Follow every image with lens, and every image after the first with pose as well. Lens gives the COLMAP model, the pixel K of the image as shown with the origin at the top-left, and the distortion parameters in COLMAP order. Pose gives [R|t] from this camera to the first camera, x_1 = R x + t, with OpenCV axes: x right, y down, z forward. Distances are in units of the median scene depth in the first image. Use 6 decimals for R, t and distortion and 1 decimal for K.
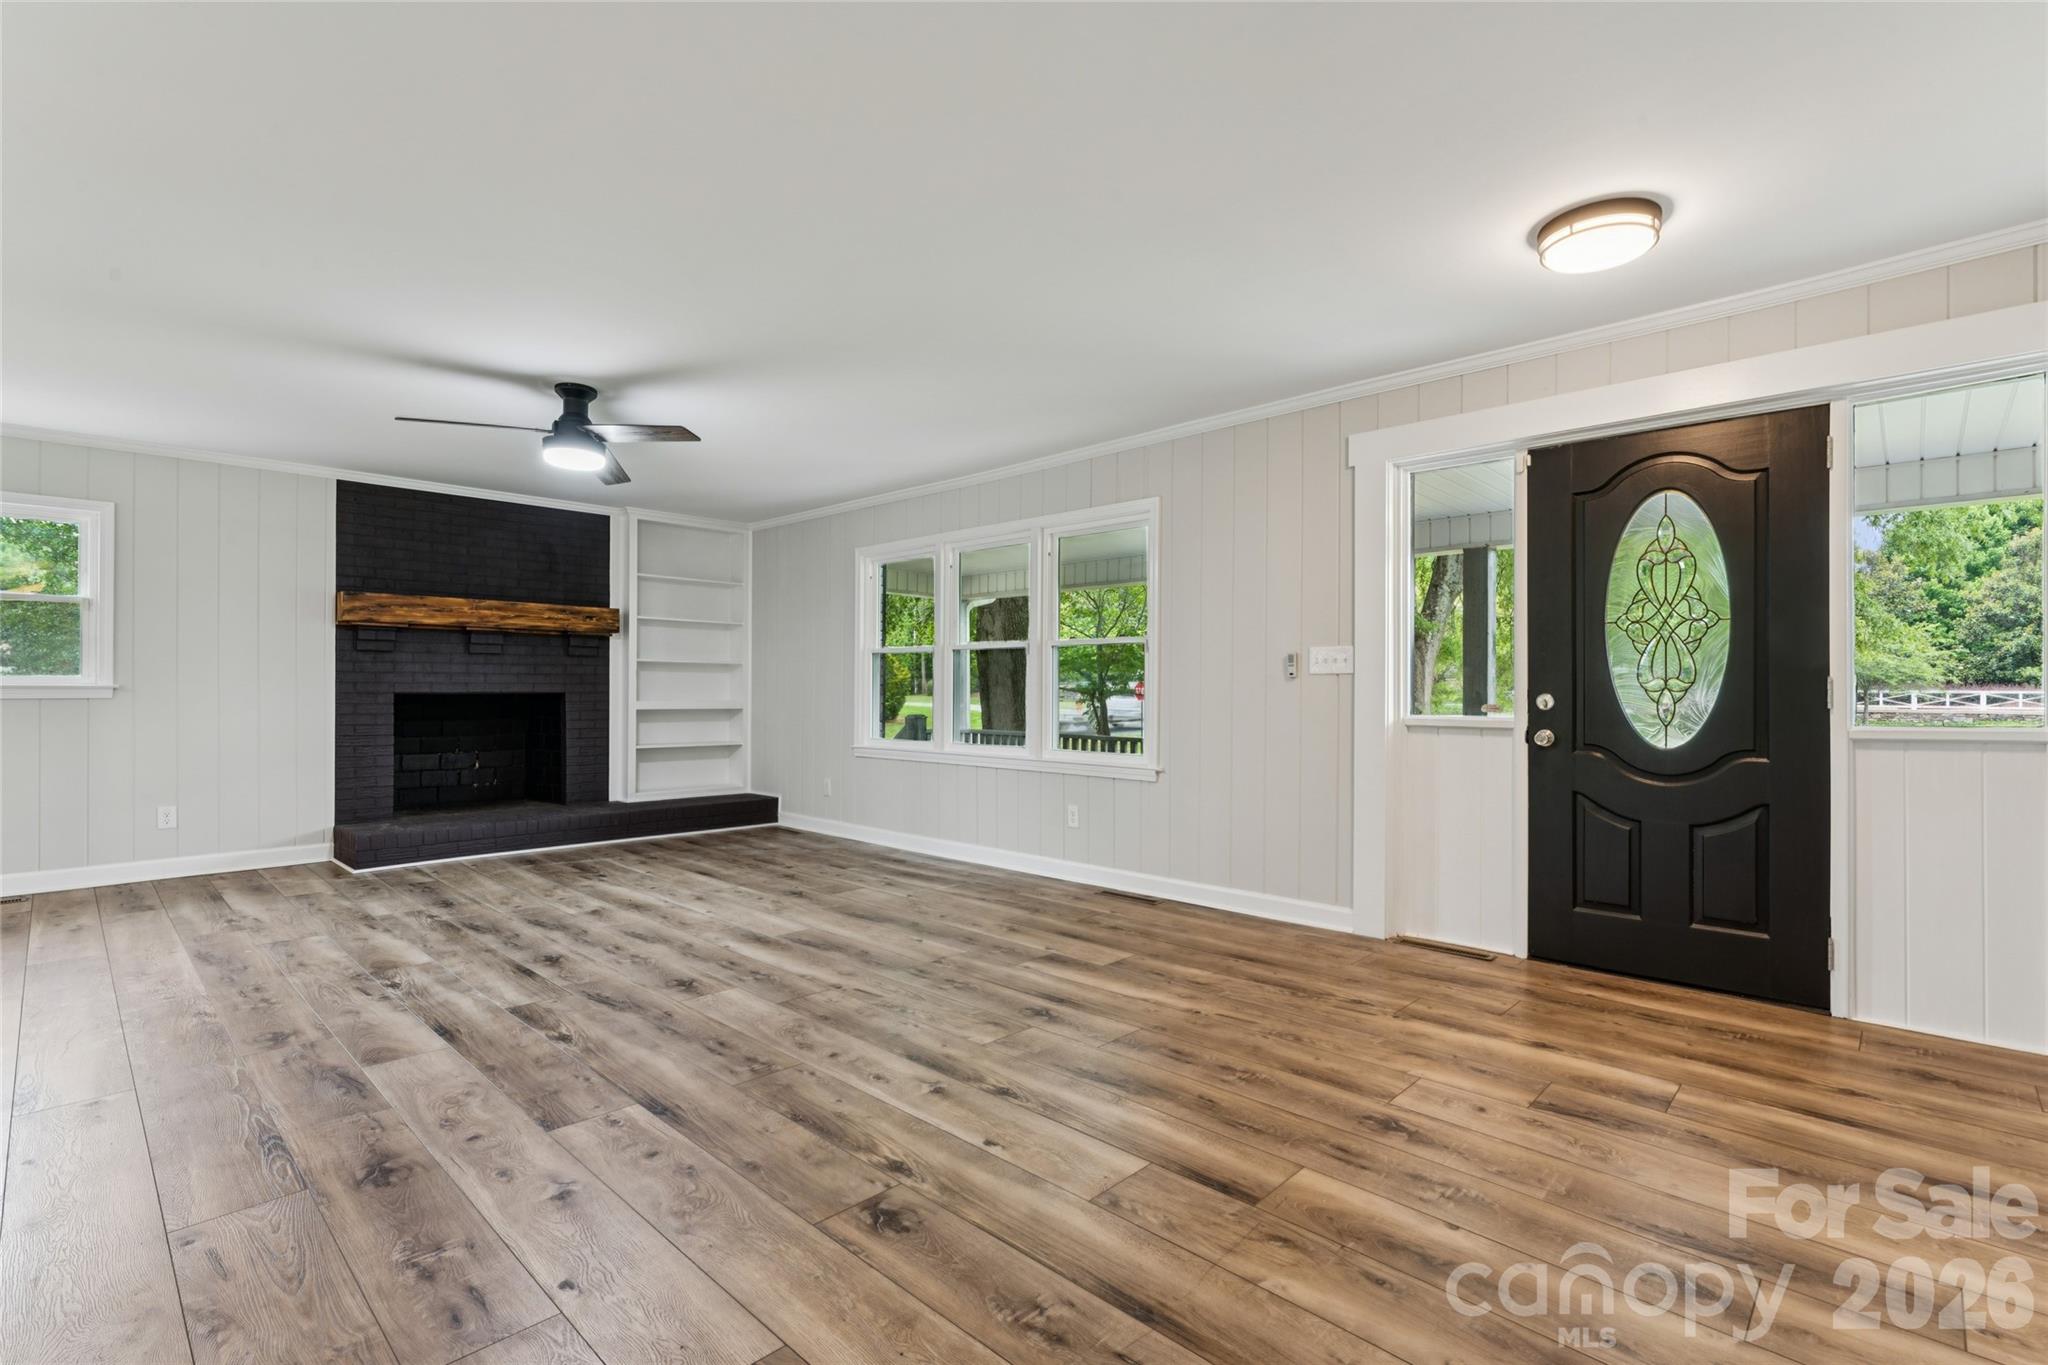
lens RADIAL K [[942.5, 0, 1020.4], [0, 942.5, 682.6], [0, 0, 1]] dist [0.000546, 0.000469]
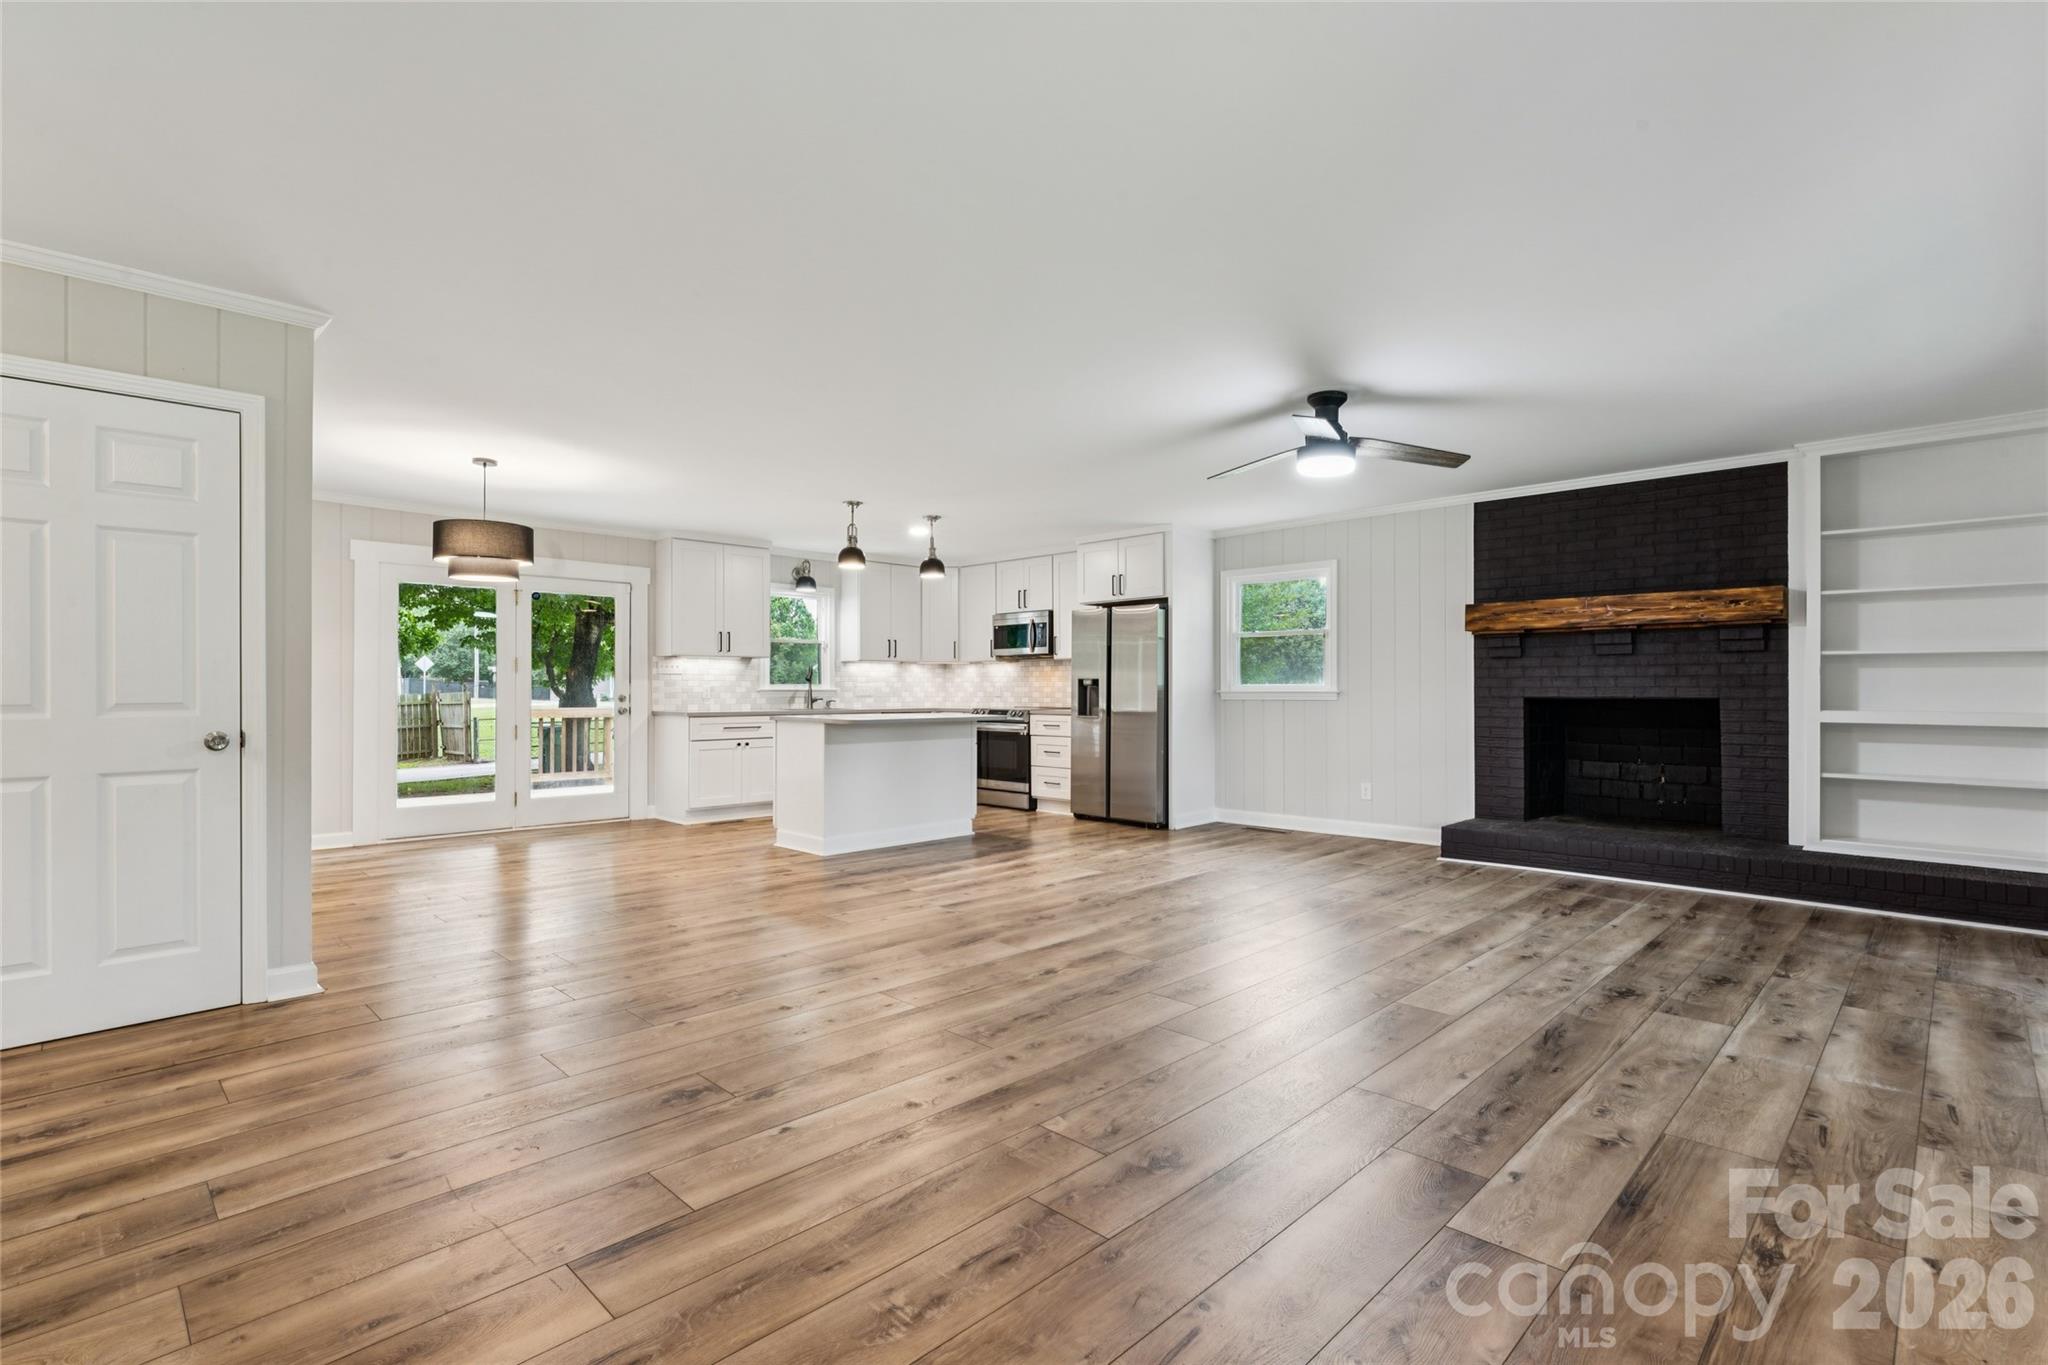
lens RADIAL K [[942.5, 0, 1021.1], [0, 942.5, 692.7], [0, 0, 1]] dist [0.000546, 0.000469]
pose [[-0.009026, 0.000098, -0.999959, 0.375335], [0.007513, 0.999972, 0.000030, 0.001620], [0.999931, -0.007513, -0.009026, 0.472280]]
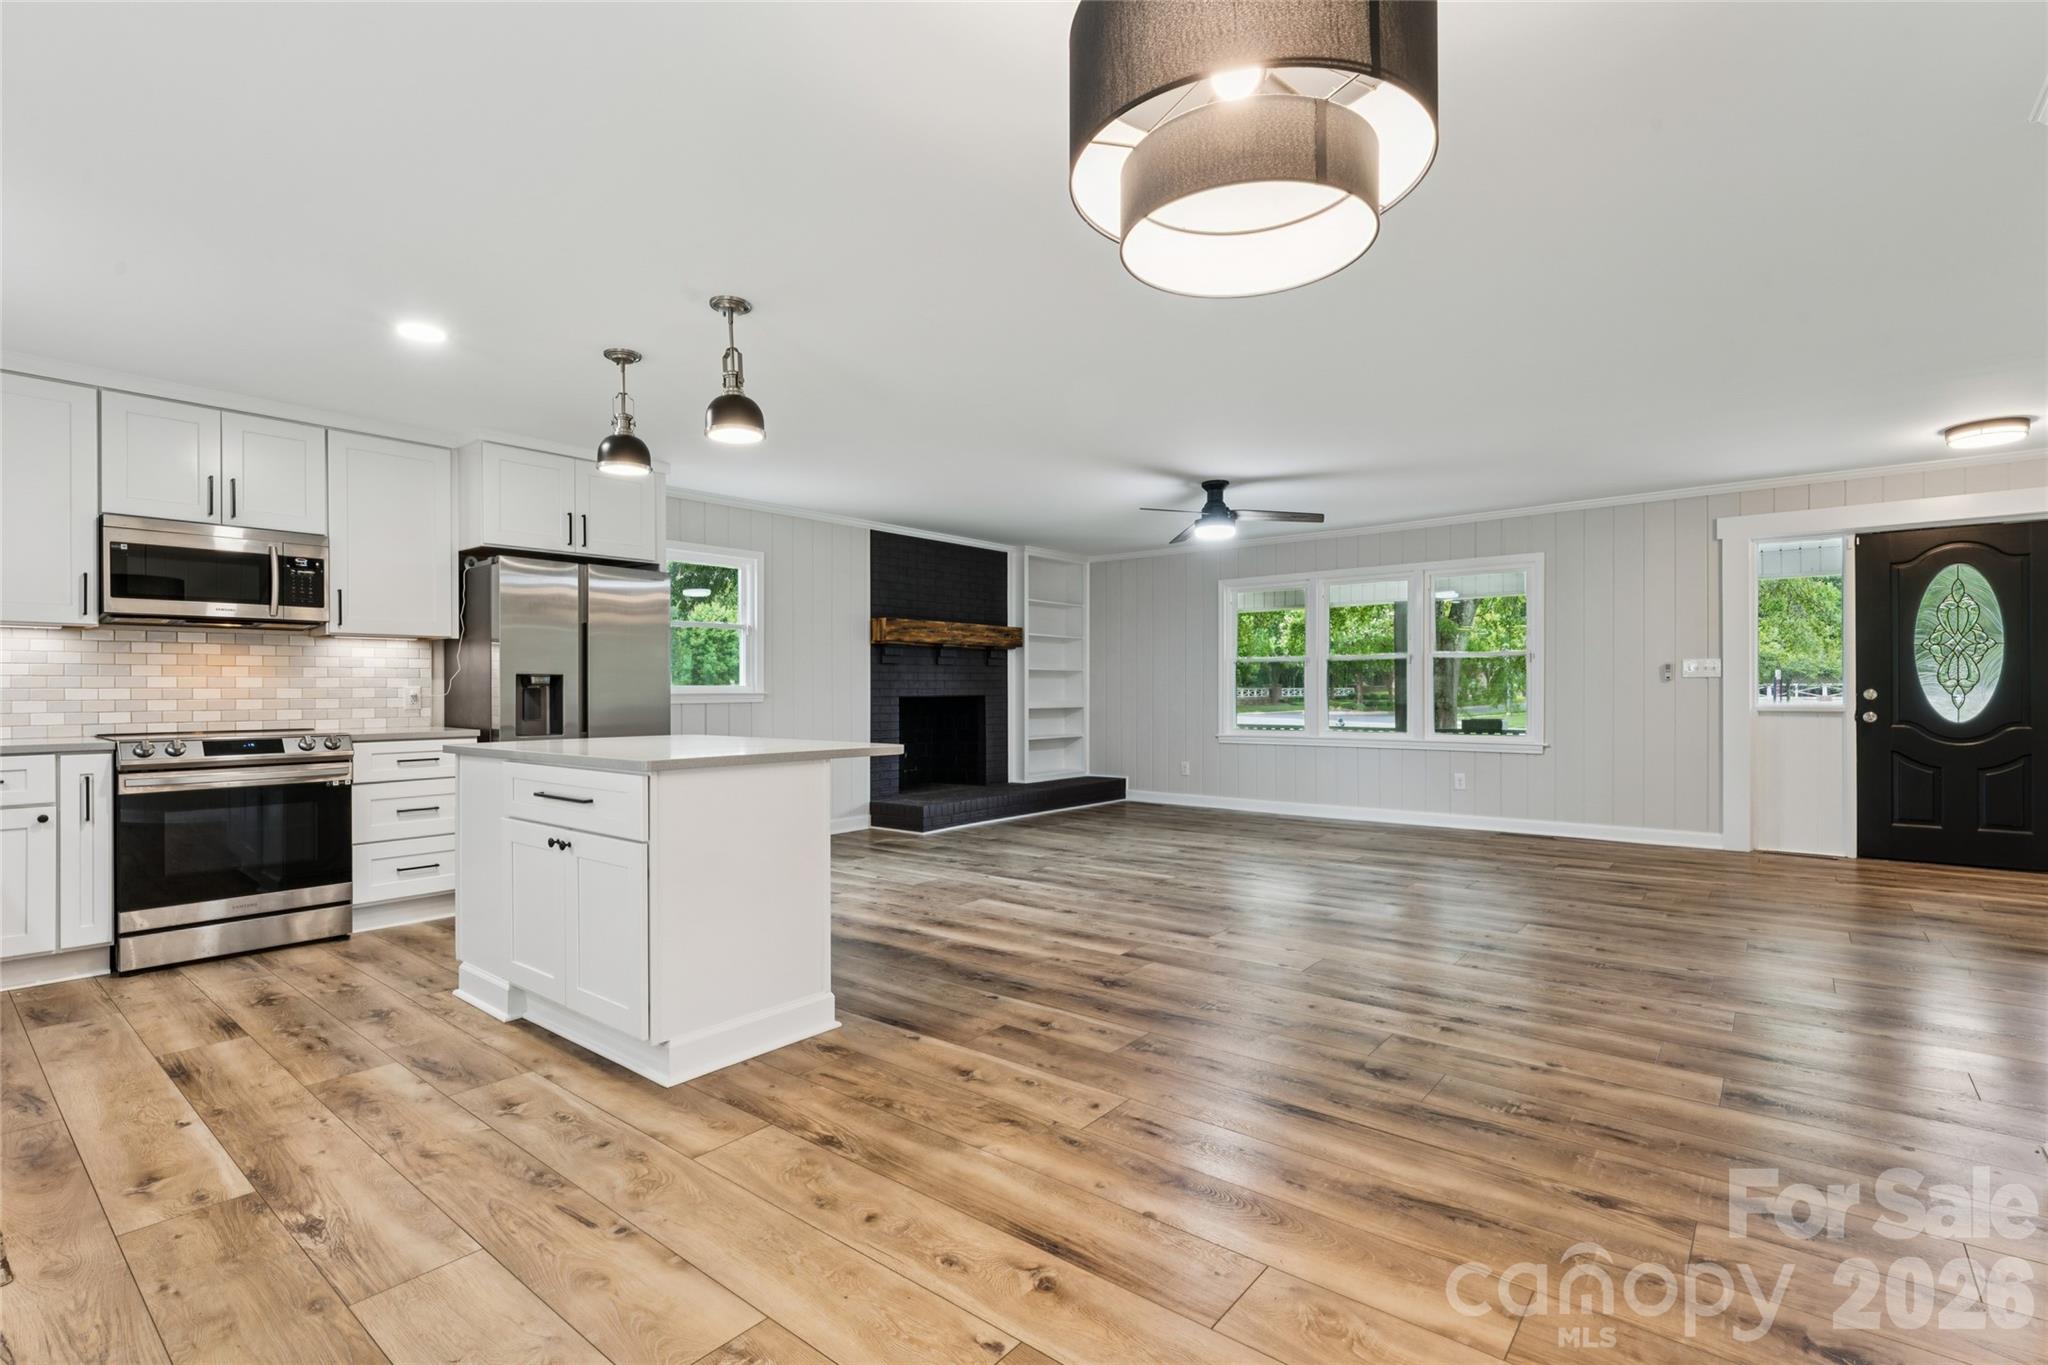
lens RADIAL K [[942.5, 0, 1031.1], [0, 942.5, 691.3], [0, 0, 1]] dist [0.000546, 0.000469]
pose [[0.996409, -0.008805, 0.084212, -0.607361], [0.008016, 0.999921, 0.009694, -0.007345], [-0.084290, -0.008985, 0.996401, -0.285149]]
